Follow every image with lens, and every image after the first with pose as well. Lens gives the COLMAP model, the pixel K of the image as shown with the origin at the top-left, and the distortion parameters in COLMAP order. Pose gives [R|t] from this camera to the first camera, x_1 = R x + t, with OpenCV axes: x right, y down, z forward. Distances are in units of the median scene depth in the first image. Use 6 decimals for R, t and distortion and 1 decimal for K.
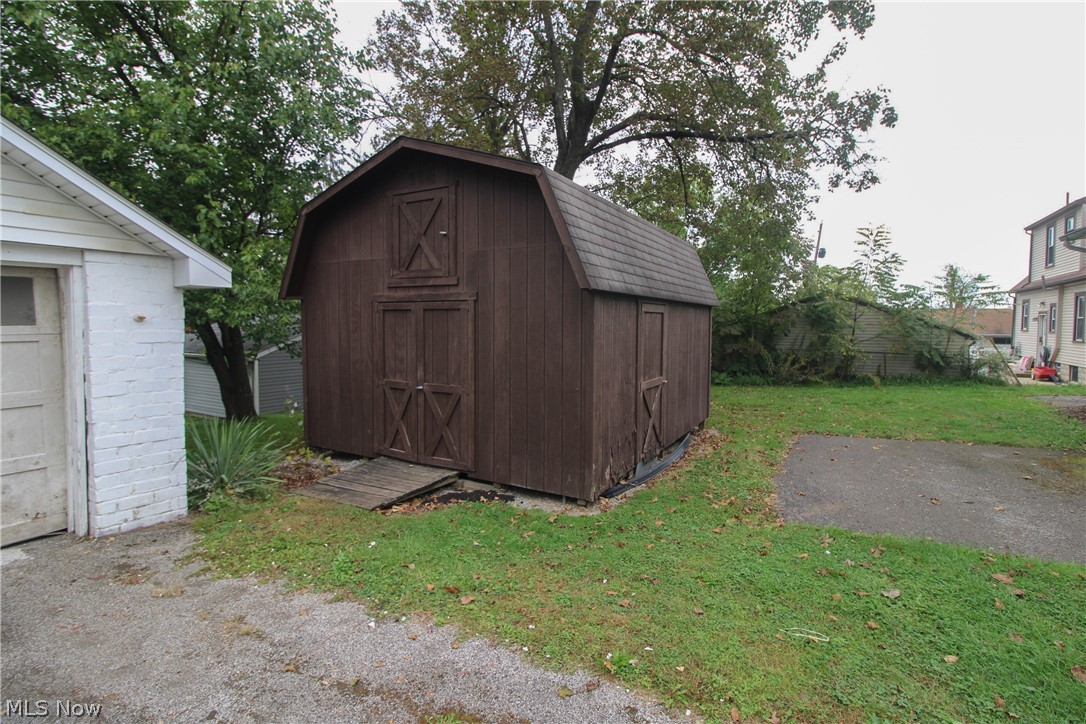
lens RADIAL K [[506.4, 0, 548.9], [0, 506.4, 335.9], [0, 0, 1]] dist [-0.027812, -0.001913]
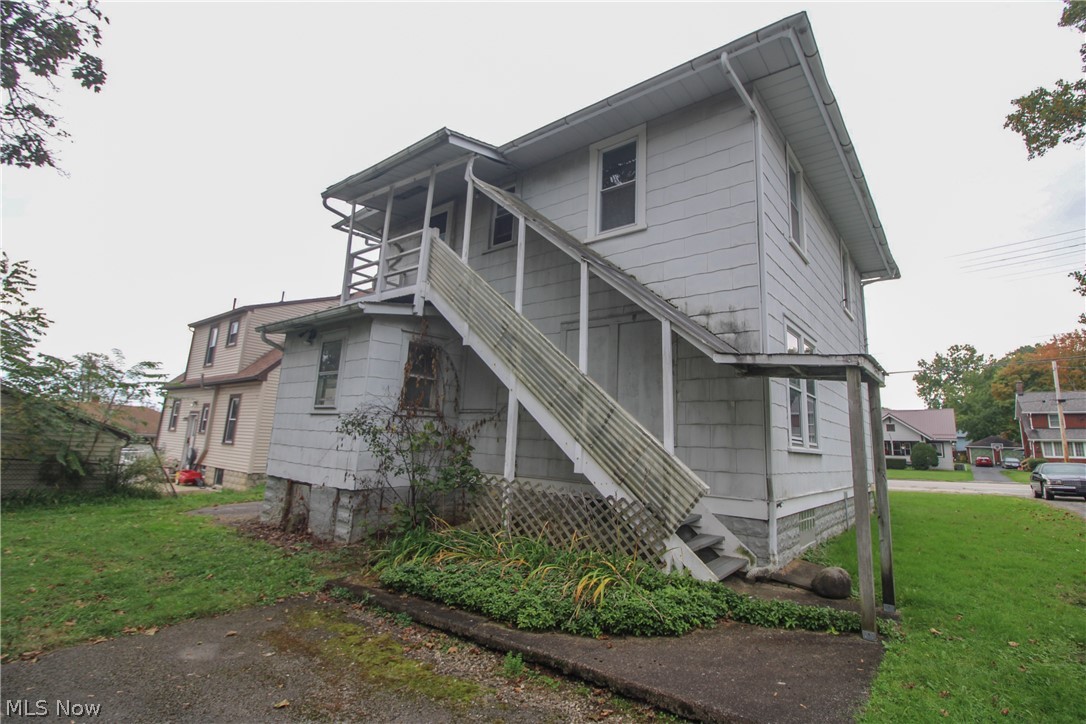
lens RADIAL K [[506.4, 0, 547.8], [0, 506.4, 351.6], [0, 0, 1]] dist [-0.027812, -0.001913]
pose [[0.129274, 0.181751, 0.974810, 0.150582], [-0.018220, 0.983328, -0.180923, -0.000381], [-0.991442, 0.005628, 0.130430, 0.234696]]
